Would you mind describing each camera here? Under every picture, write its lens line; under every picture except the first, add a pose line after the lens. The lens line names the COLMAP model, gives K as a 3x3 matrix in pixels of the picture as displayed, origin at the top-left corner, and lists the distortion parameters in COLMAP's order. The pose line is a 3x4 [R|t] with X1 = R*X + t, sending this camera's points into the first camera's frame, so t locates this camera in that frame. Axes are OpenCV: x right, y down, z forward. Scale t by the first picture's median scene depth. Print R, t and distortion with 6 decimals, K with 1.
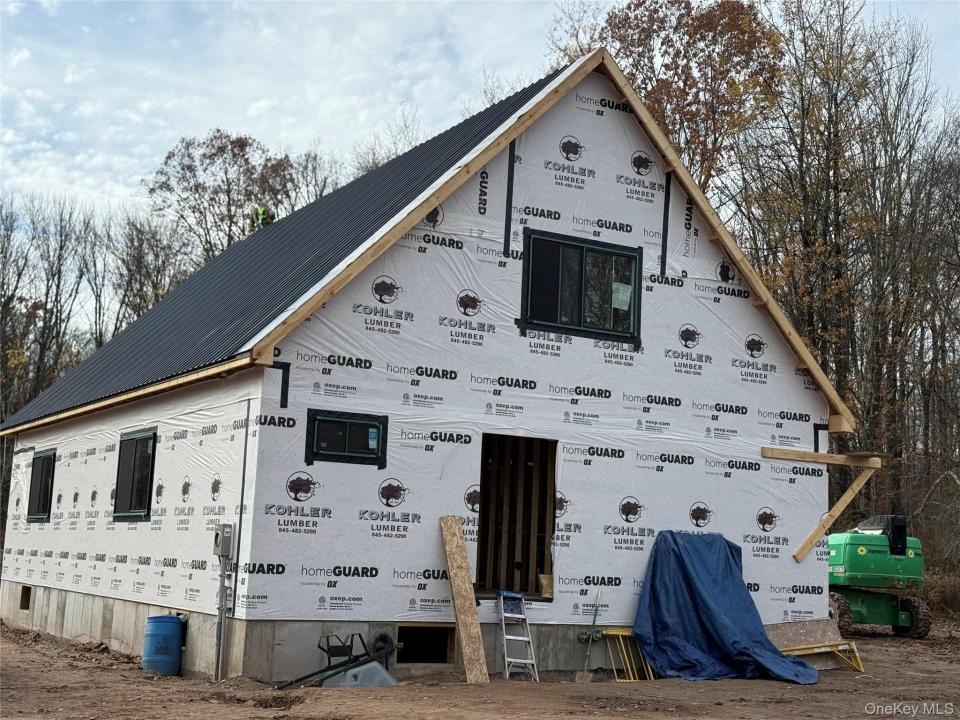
lens RADIAL K [[1339.9, 0, 480.0], [0, 1339.9, 360.0], [0, 0, 1]] dist [0.111484, 0.046905]
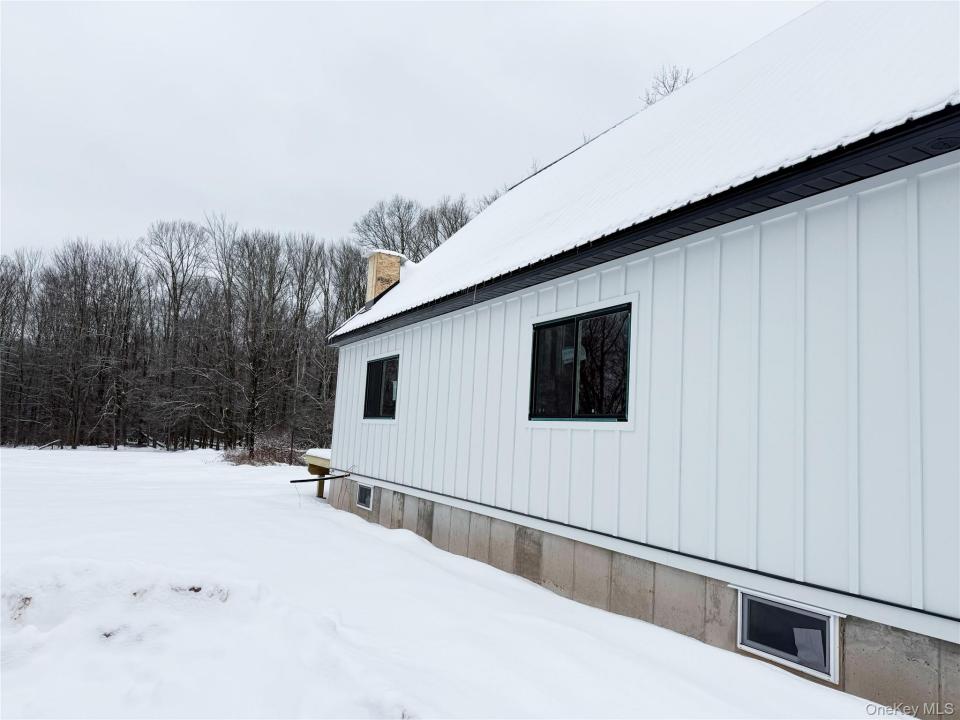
lens RADIAL K [[673.1, 0, 479.8], [0, 673.1, 363.7], [0, 0, 1]] dist [0.101342, -0.136563]
pose [[0.999586, 0.011299, -0.026447, -0.101127], [-0.010400, 0.999371, 0.033905, 0.023891], [0.026814, -0.033615, 0.999075, 0.211359]]
